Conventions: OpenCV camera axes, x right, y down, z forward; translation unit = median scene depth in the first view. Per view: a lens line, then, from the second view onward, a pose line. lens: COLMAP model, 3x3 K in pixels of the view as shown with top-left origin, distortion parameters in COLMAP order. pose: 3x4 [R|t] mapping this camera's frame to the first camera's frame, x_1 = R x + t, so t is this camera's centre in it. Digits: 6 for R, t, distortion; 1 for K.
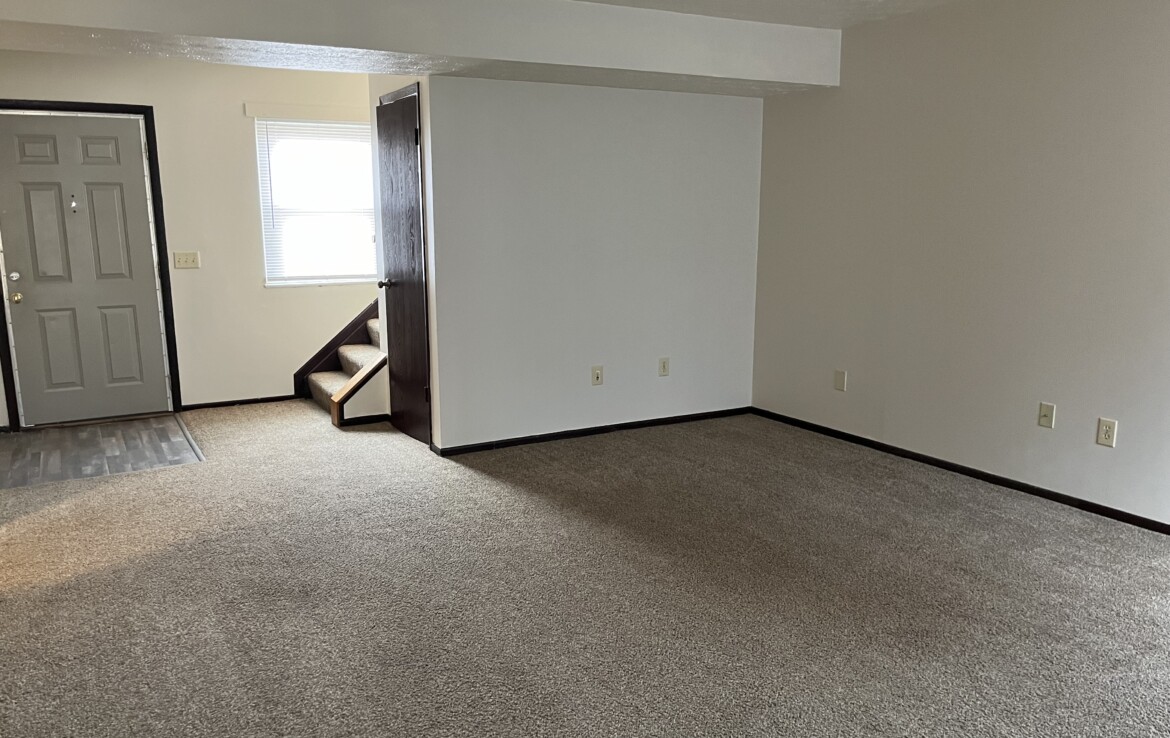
lens RADIAL K [[883.7, 0, 584.2], [0, 883.7, 369.5], [0, 0, 1]] dist [0.003502, -0.026385]
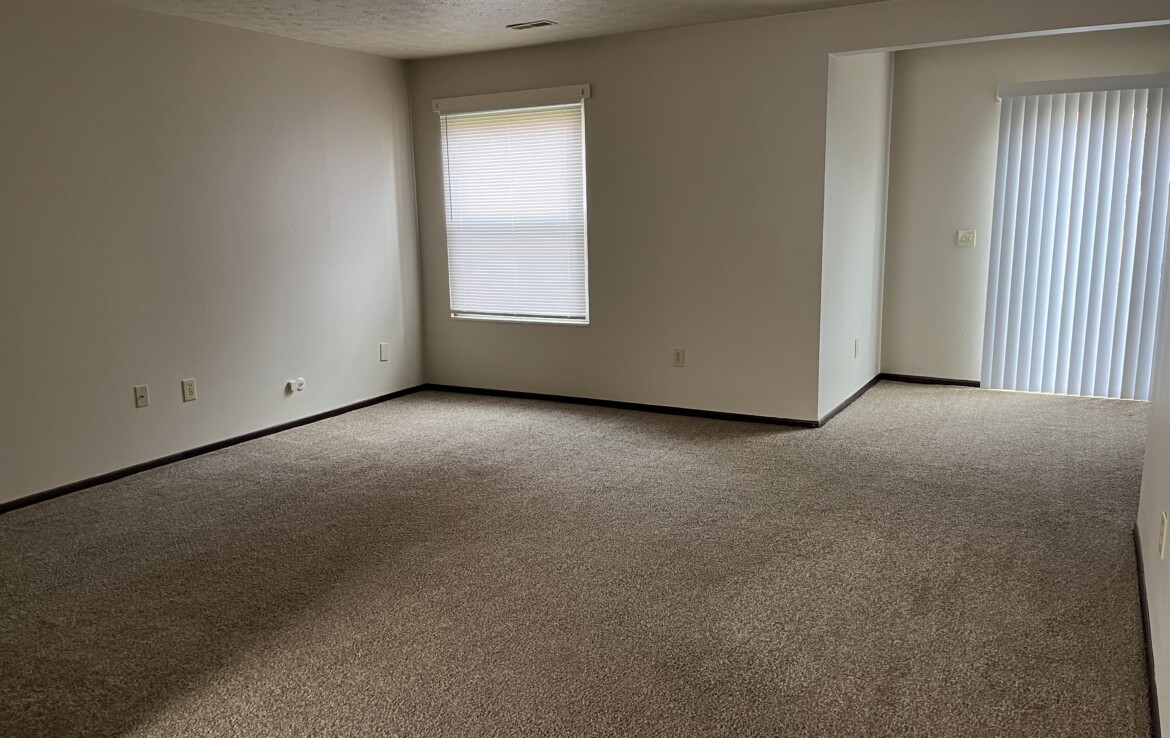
lens RADIAL K [[883.7, 0, 584.6], [0, 883.7, 369.1], [0, 0, 1]] dist [0.003502, -0.026385]
pose [[-0.527313, -0.142174, 0.837692, -0.700658], [0.170862, 0.948018, 0.268454, -0.184262], [-0.832315, 0.284689, -0.475610, 1.046251]]
